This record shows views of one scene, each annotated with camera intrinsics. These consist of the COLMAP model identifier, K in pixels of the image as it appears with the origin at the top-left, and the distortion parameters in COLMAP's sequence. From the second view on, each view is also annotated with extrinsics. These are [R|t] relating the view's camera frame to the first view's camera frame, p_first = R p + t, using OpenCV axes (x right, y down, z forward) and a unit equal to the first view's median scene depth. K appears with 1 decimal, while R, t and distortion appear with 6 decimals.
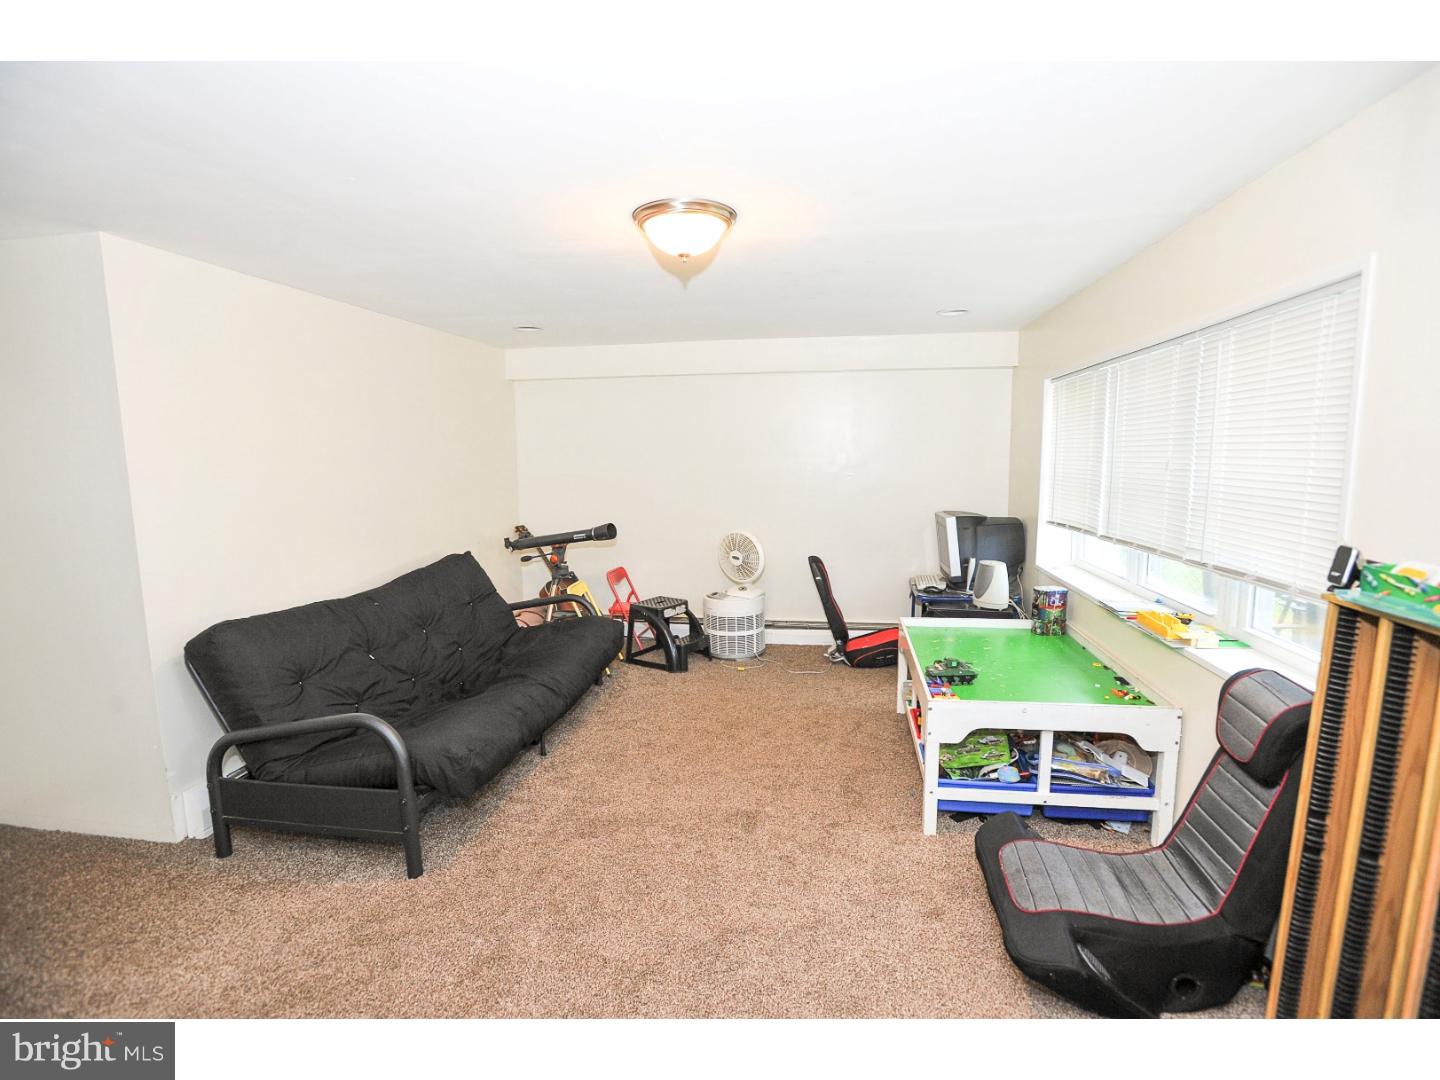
lens RADIAL K [[694.9, 0, 720.8], [0, 694.9, 539.3], [0, 0, 1]] dist [-0.058308, 0.022685]
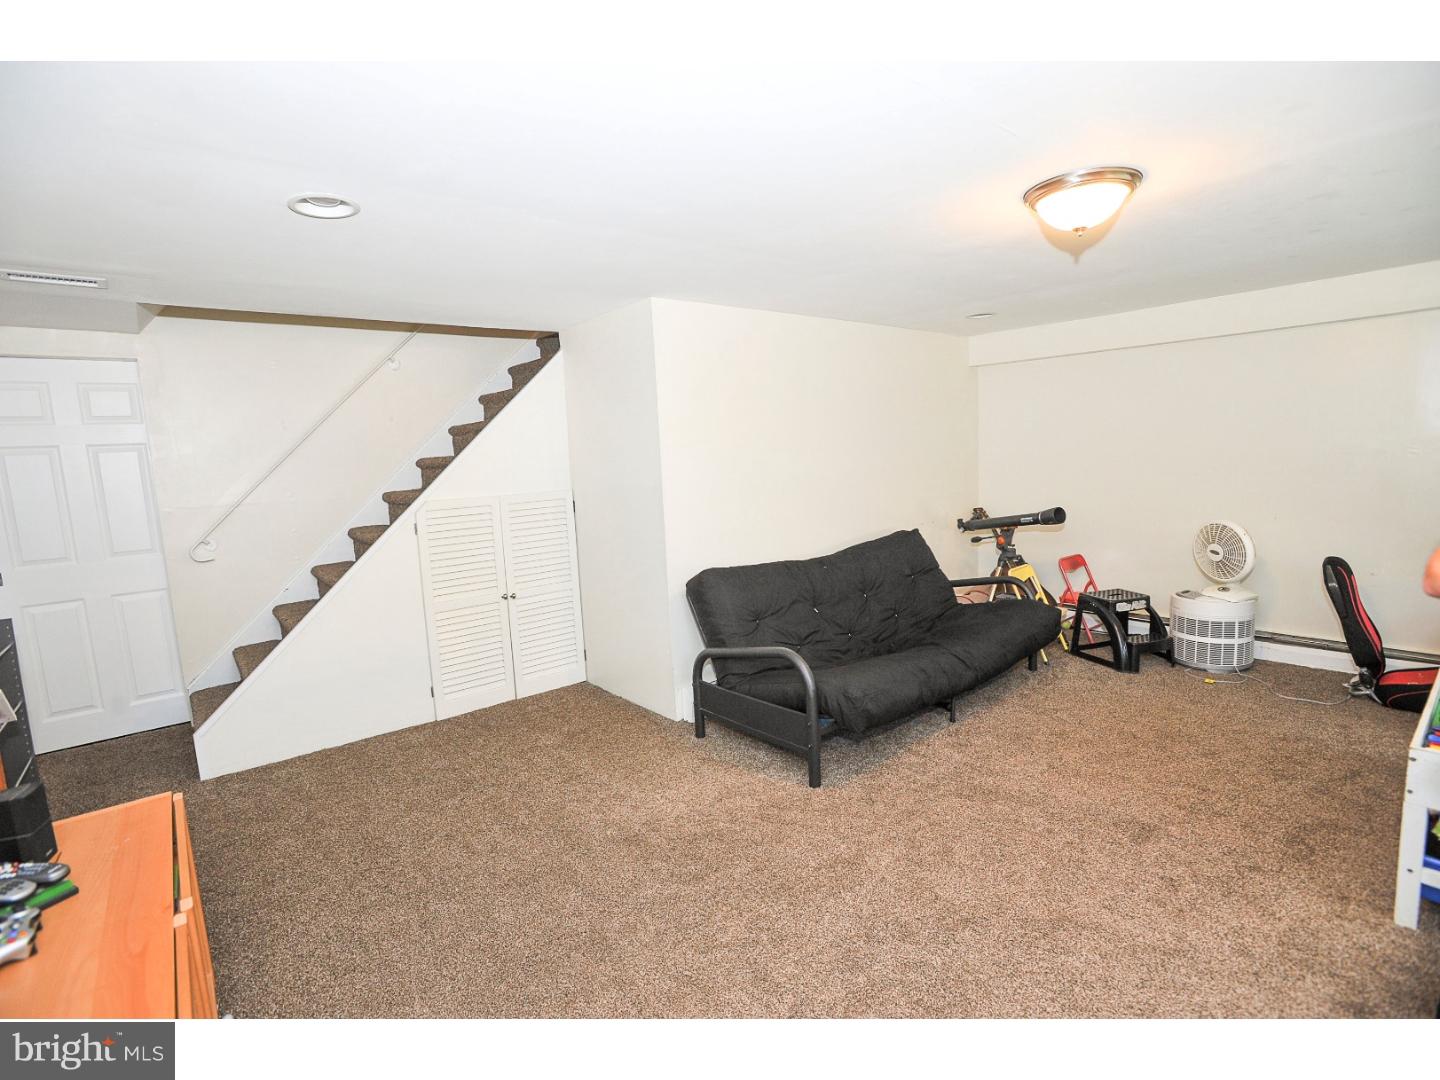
lens RADIAL K [[694.9, 0, 727.2], [0, 694.9, 538.8], [0, 0, 1]] dist [-0.058308, 0.022685]
pose [[0.765083, 0.057296, -0.641377, 0.168141], [-0.042467, 0.998355, 0.038528, 0.005878], [0.642530, -0.002239, 0.766258, -0.045625]]
